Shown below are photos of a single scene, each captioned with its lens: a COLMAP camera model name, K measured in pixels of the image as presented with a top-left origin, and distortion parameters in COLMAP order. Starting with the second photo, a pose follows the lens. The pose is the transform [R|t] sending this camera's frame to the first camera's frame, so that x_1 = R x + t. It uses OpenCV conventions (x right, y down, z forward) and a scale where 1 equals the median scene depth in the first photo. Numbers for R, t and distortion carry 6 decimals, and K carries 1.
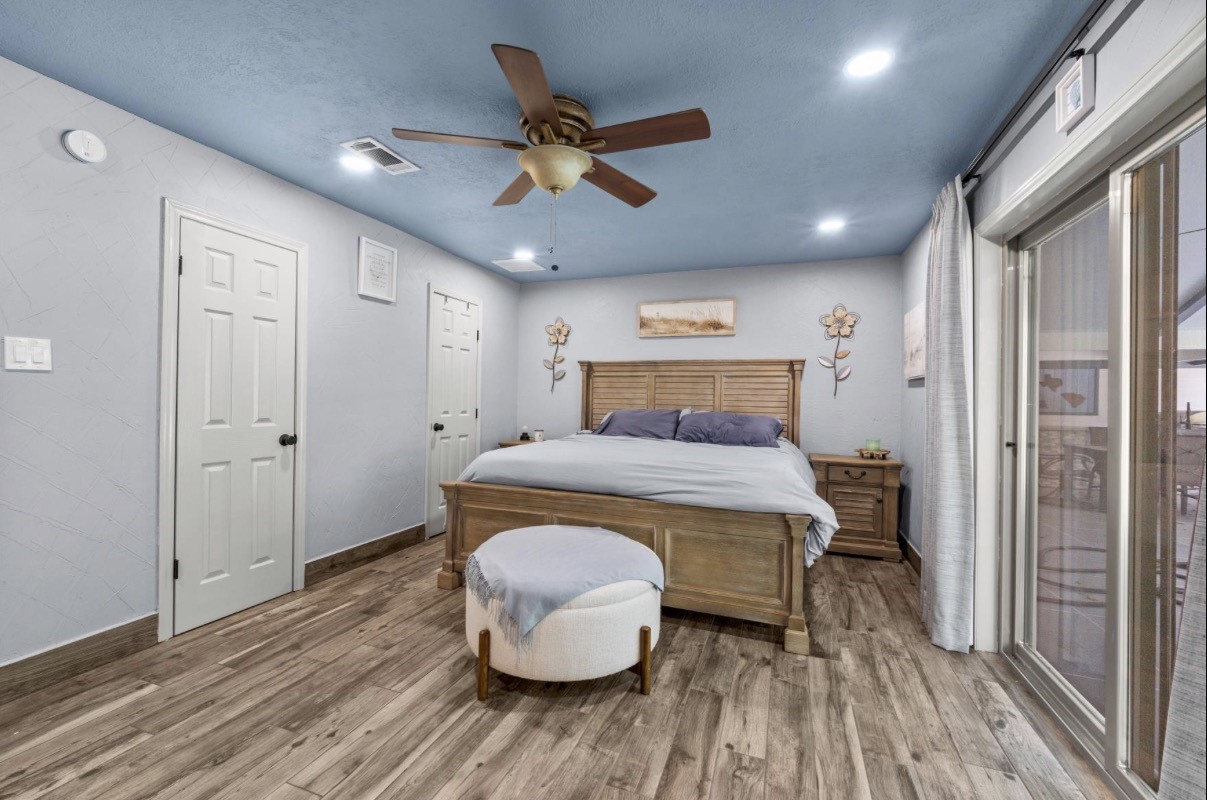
lens RADIAL K [[497.6, 0, 606.5], [0, 497.6, 399.0], [0, 0, 1]] dist [0.002652, -0.000325]
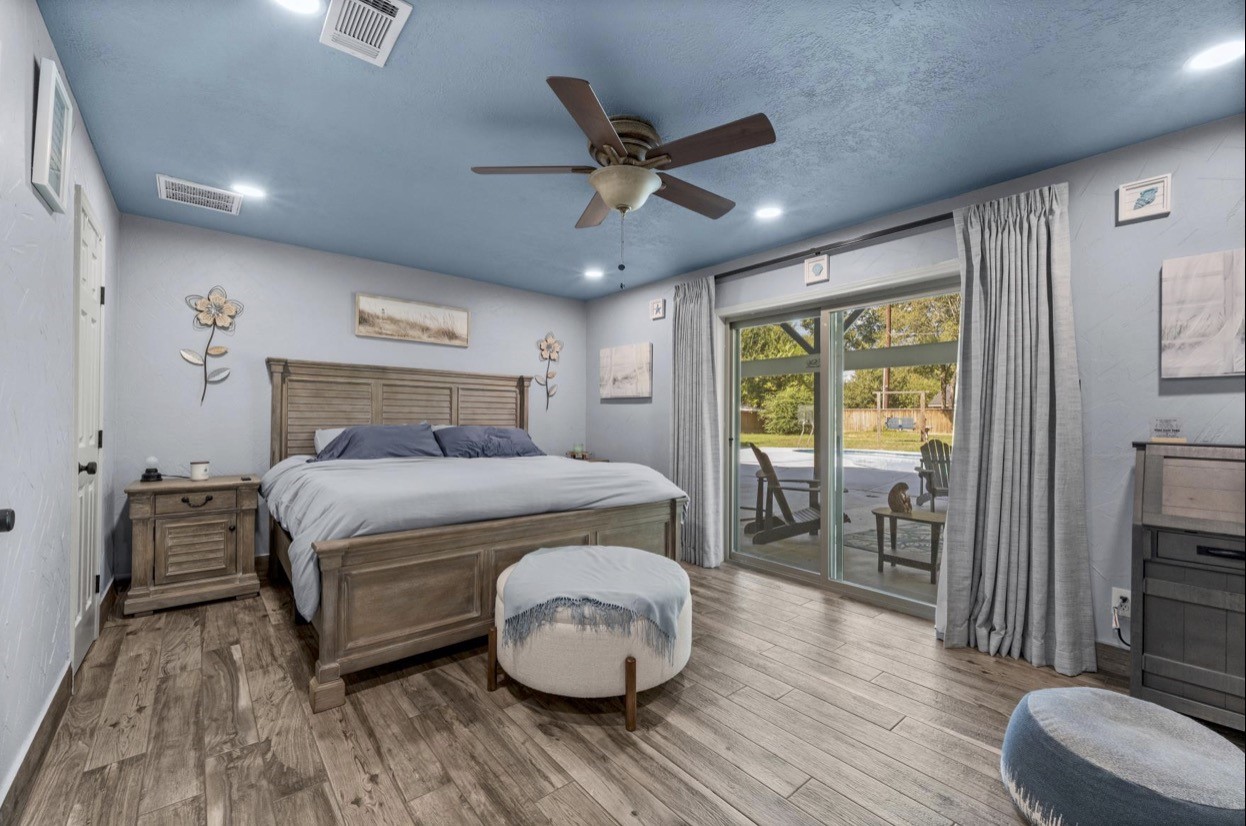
lens RADIAL K [[513.7, 0, 626.1], [0, 513.7, 411.9], [0, 0, 1]] dist [0.002652, -0.000325]
pose [[0.490955, -0.001607, 0.871183, -0.510970], [-0.004881, 0.999978, 0.004595, -0.006706], [-0.871171, -0.006508, 0.490936, 0.241032]]
